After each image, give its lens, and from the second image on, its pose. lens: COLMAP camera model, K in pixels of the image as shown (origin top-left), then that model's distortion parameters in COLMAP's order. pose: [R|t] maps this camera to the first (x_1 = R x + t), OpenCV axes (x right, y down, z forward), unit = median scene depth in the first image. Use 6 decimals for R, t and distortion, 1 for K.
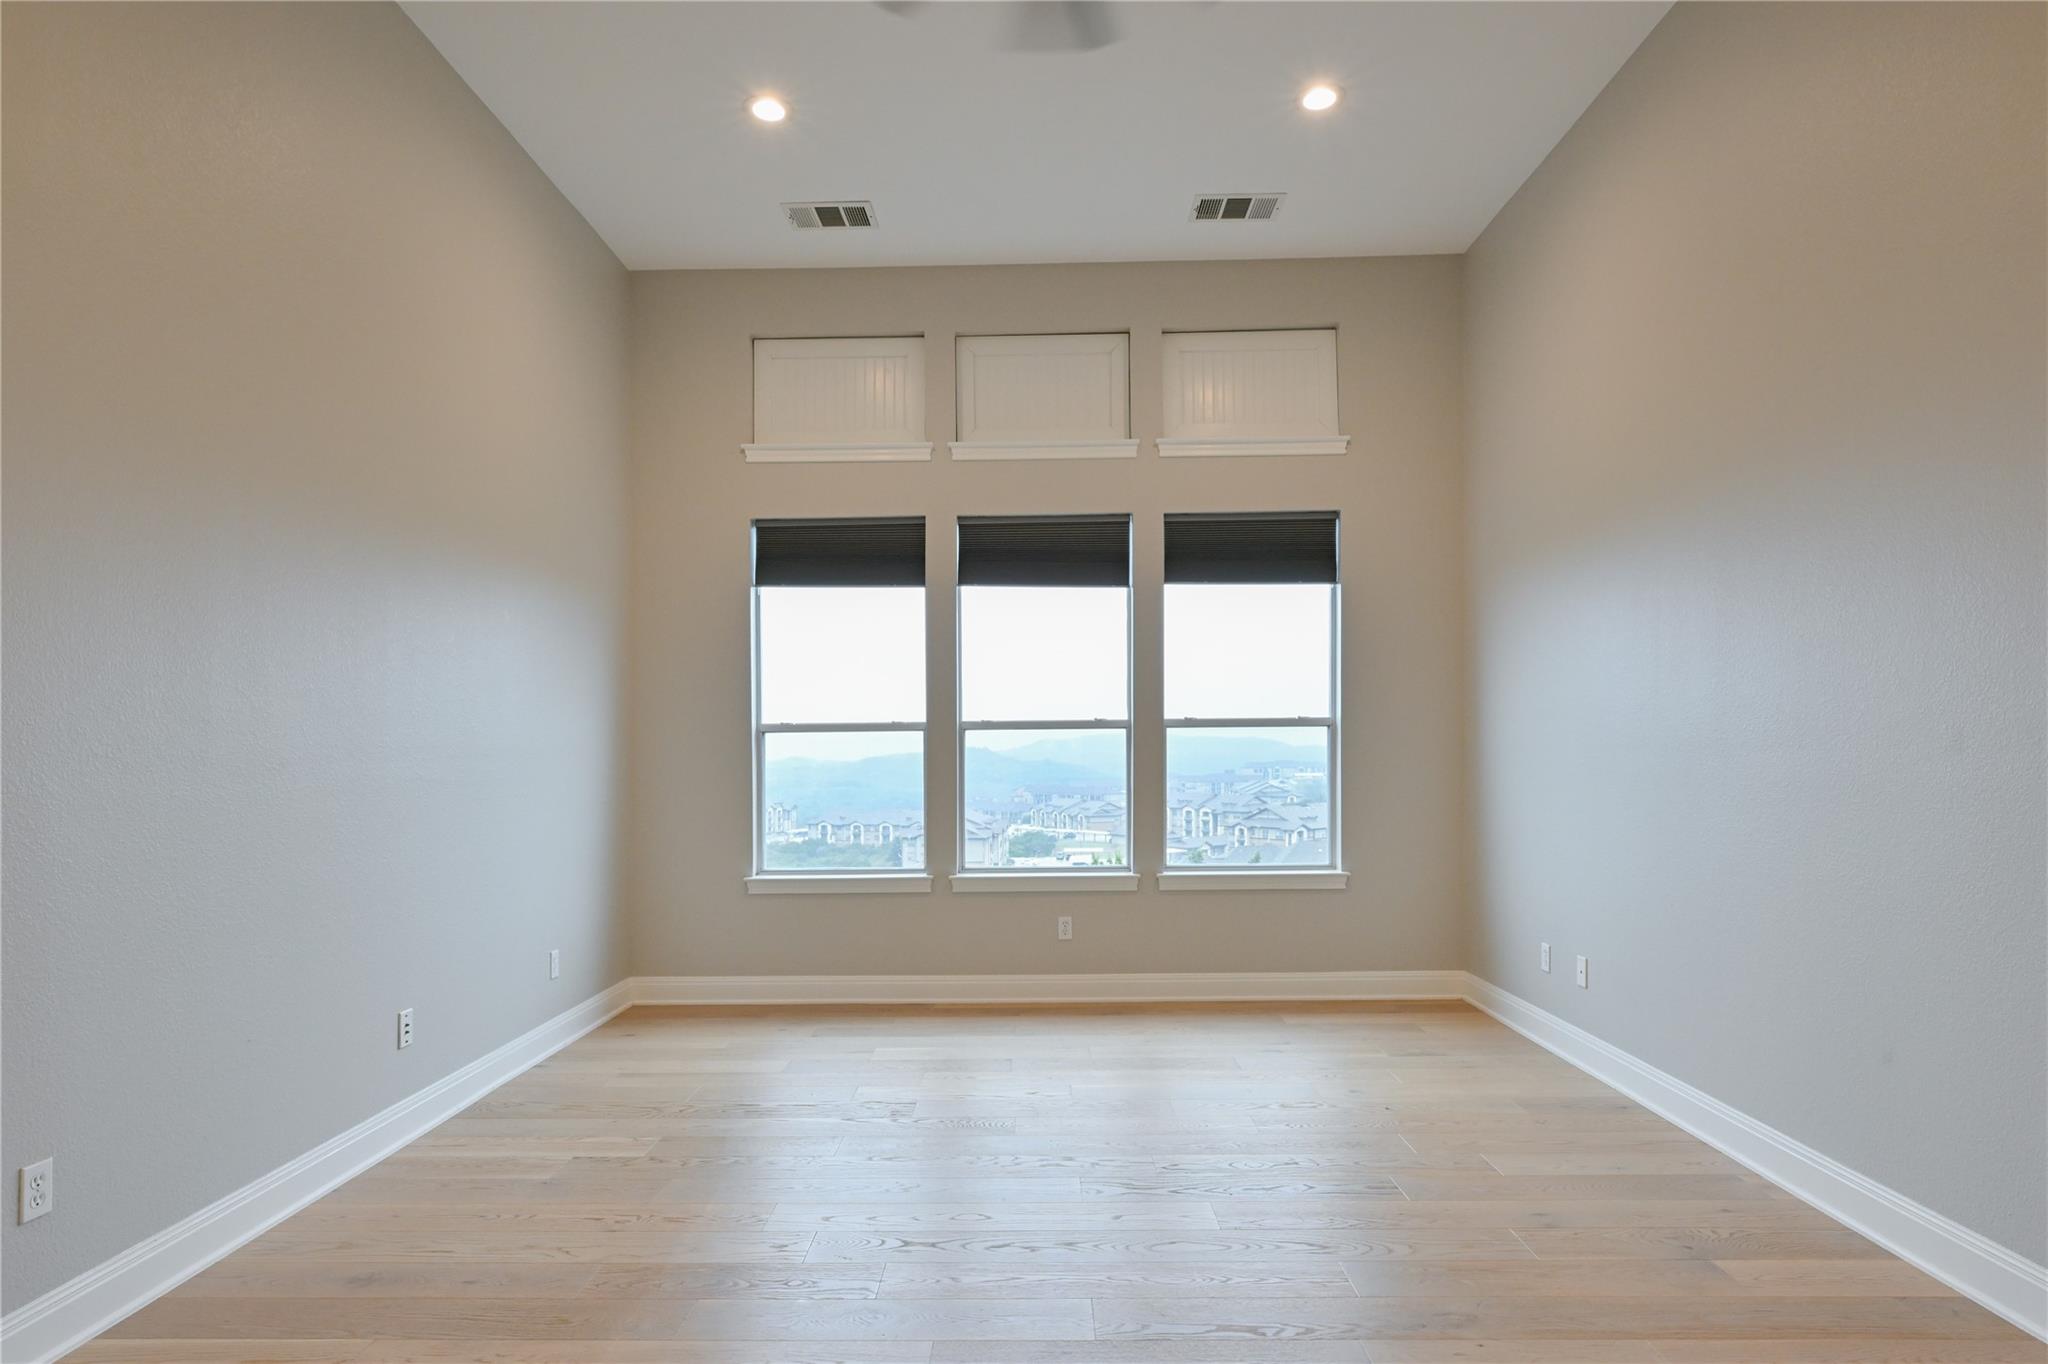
lens RADIAL K [[1107.8, 0, 990.9], [0, 1107.8, 737.7], [0, 0, 1]] dist [-0.015402, 0.000620]
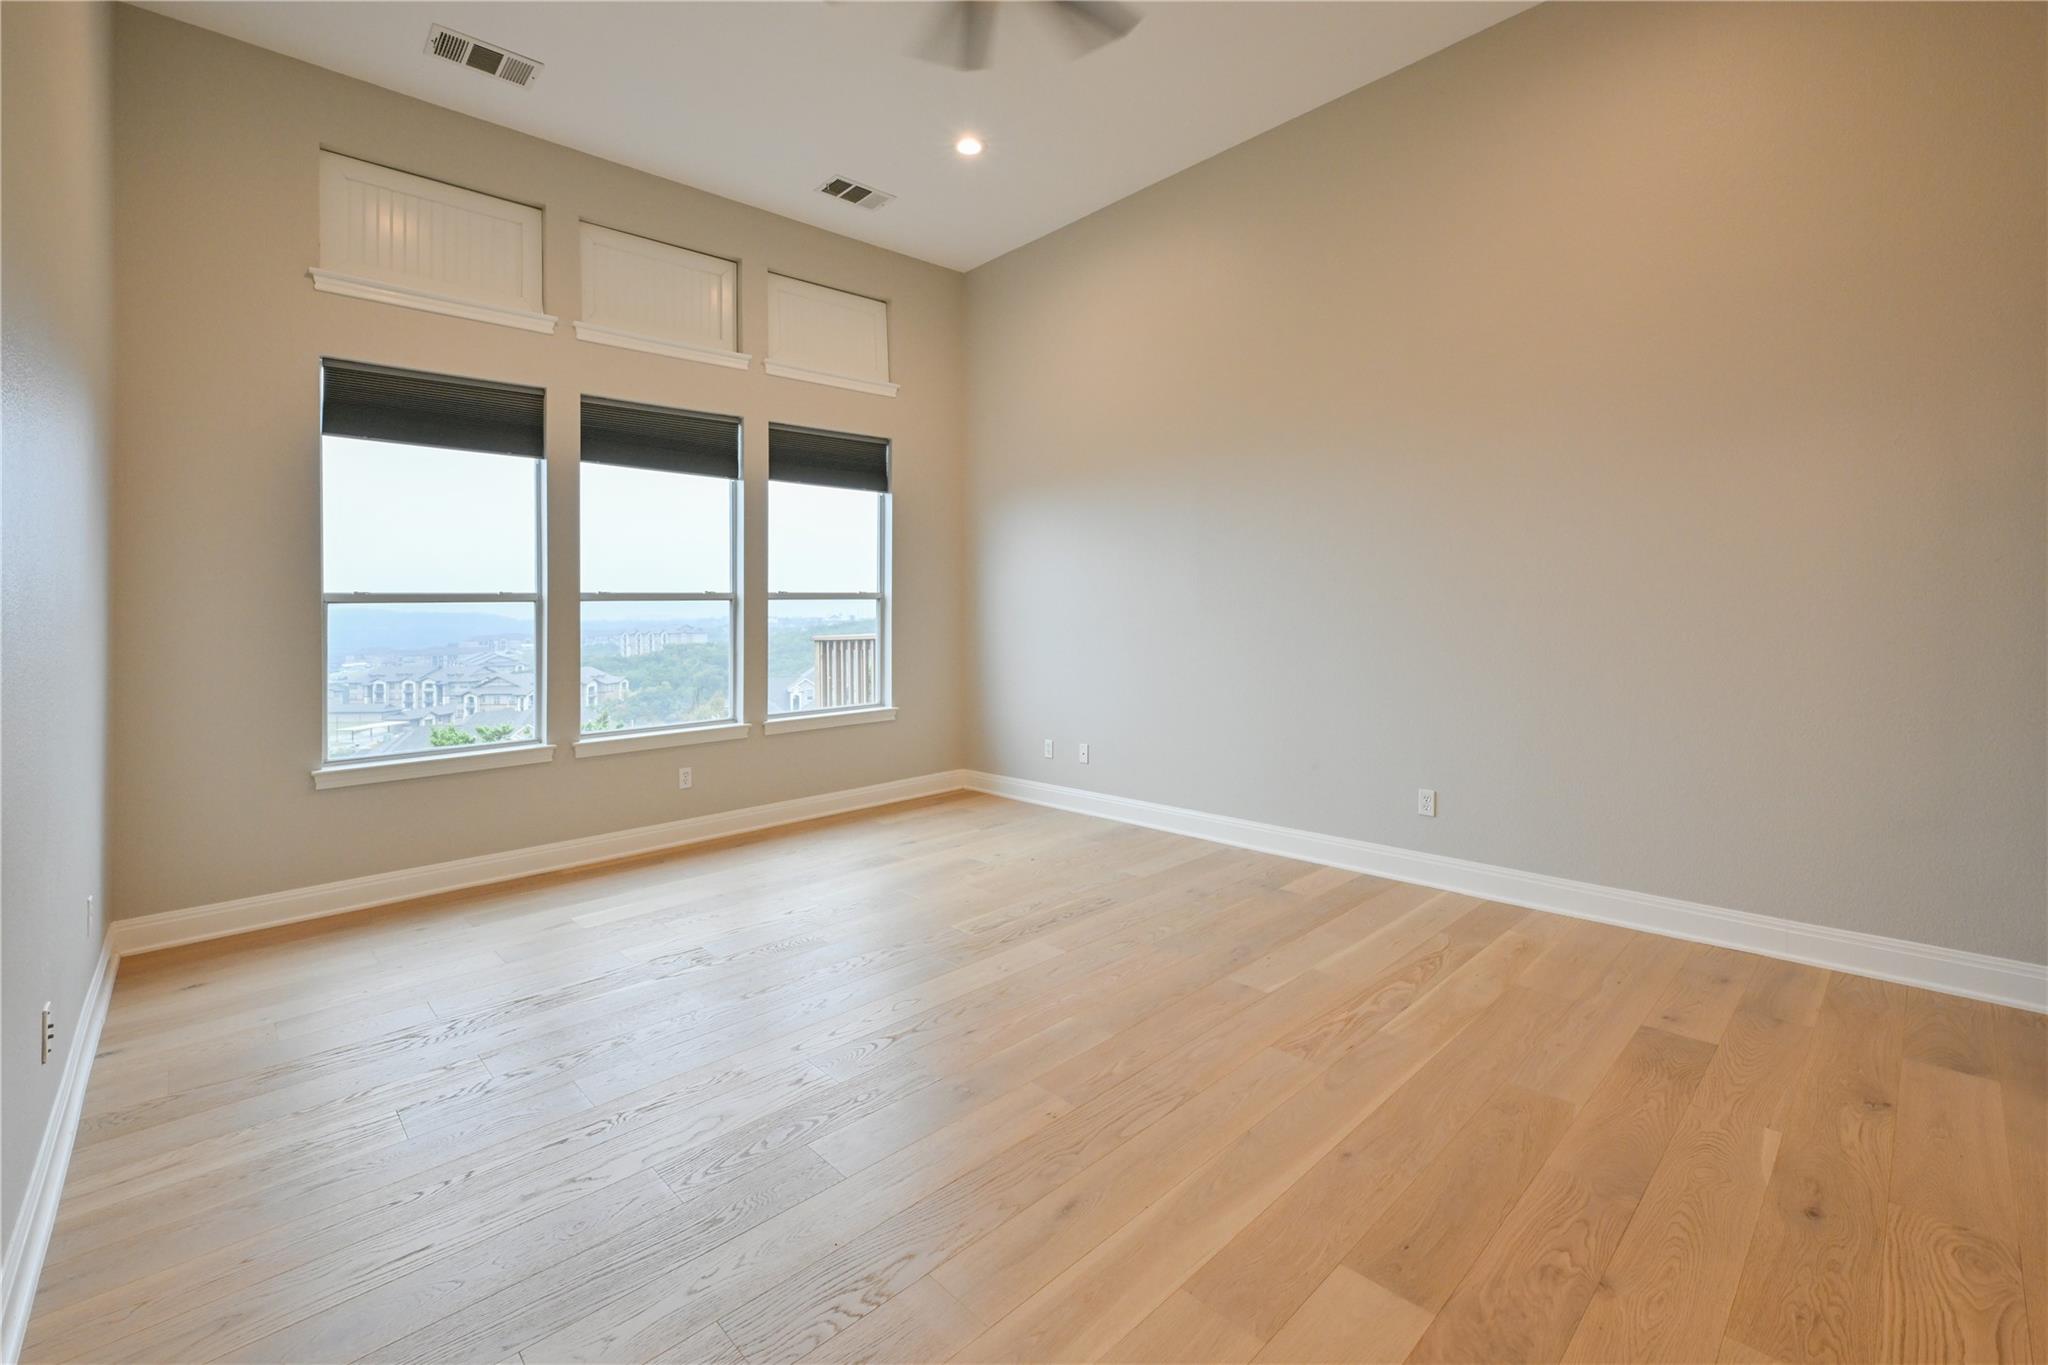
lens RADIAL K [[887.2, 0, 1040.5], [0, 887.2, 608.4], [0, 0, 1]] dist [0.004377, -0.000469]
pose [[0.698972, -0.001319, 0.715148, -0.326960], [0.003928, 0.999990, -0.001995, 0.003689], [-0.715138, 0.004204, 0.698970, 0.114015]]
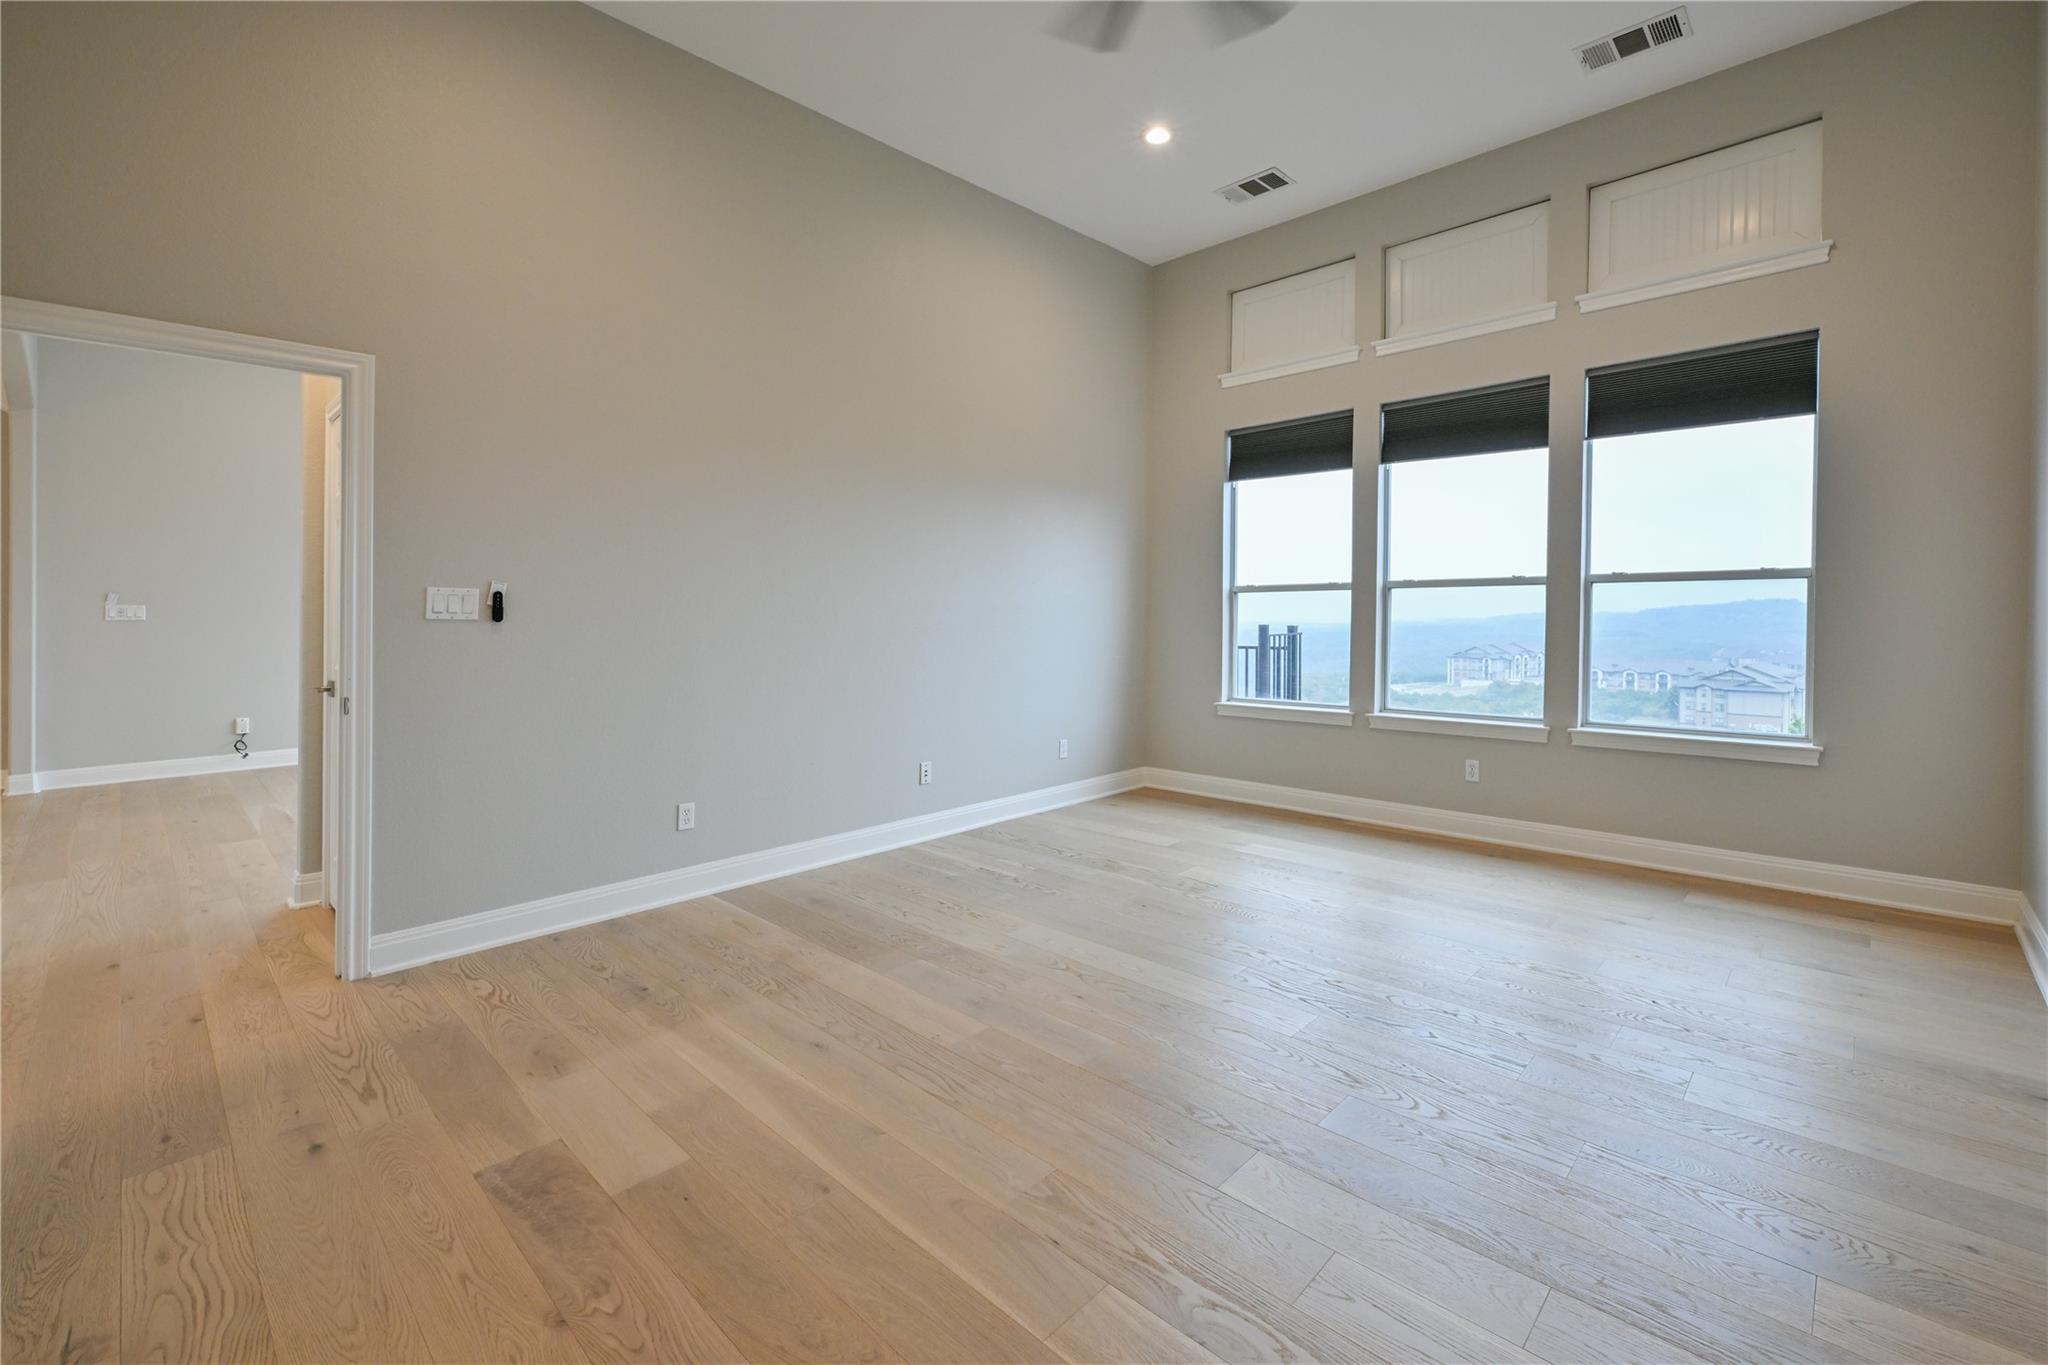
lens RADIAL K [[848.7, 0, 1016.0], [0, 848.7, 588.8], [0, 0, 1]] dist [-0.006409, 0.001425]
pose [[0.737747, -0.015213, -0.674906, 0.292305], [0.011246, 0.999884, -0.010246, -0.002066], [0.674984, -0.000031, 0.737833, 0.087496]]
